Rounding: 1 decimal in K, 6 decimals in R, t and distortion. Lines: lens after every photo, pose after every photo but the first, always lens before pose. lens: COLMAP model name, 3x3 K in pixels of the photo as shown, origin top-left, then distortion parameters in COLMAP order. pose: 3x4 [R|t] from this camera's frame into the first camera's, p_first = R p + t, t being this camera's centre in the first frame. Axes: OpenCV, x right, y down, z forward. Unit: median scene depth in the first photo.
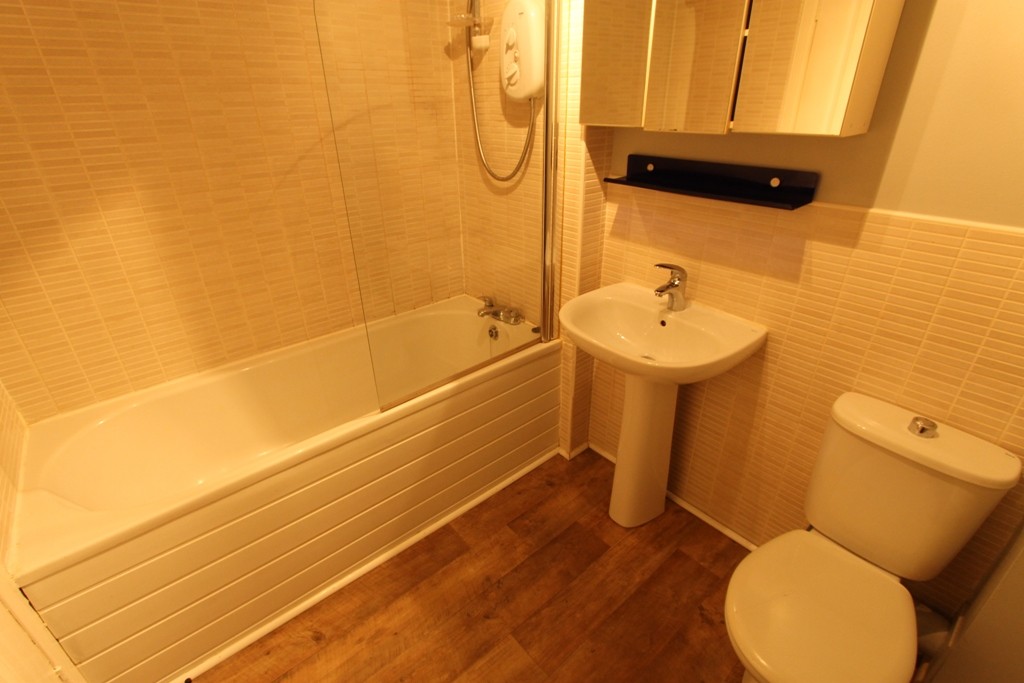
lens RADIAL K [[485.6, 0, 512.0], [0, 485.6, 341.5], [0, 0, 1]] dist [-0.016978, 0.000004]
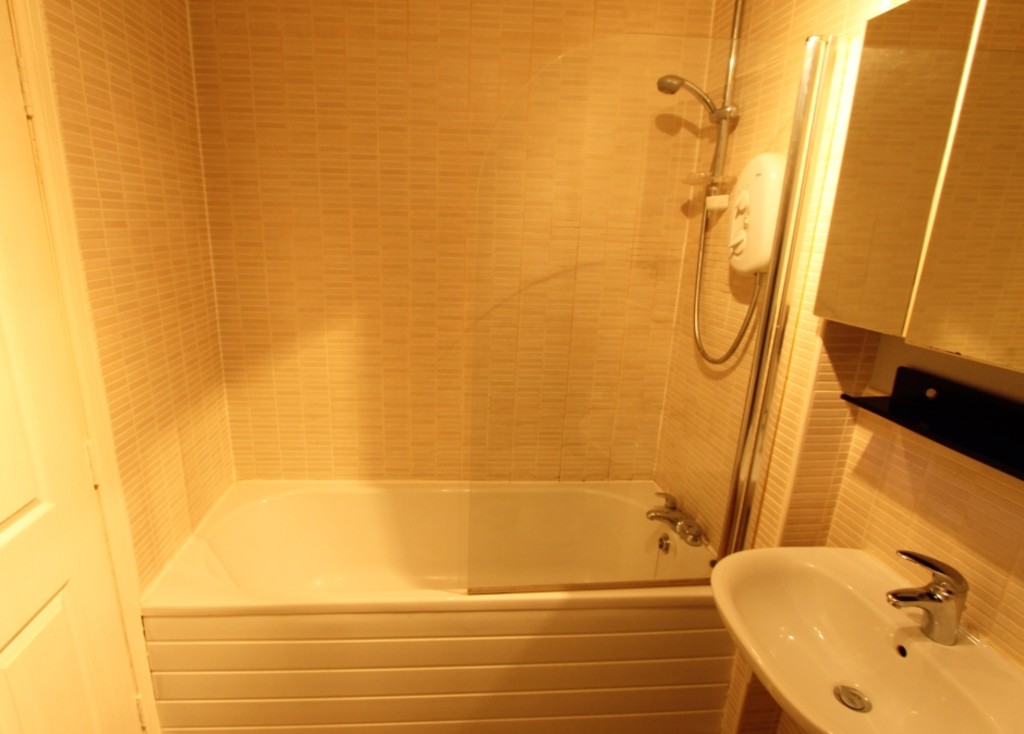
lens RADIAL K [[526.2, 0, 468.0], [0, 526.2, 369.6], [0, 0, 1]] dist [-0.027550, 0.012855]
pose [[0.790282, 0.192656, -0.581669, 0.178472], [-0.303773, 0.947601, -0.098862, -0.127436], [0.532144, 0.254824, 0.807396, 0.115796]]
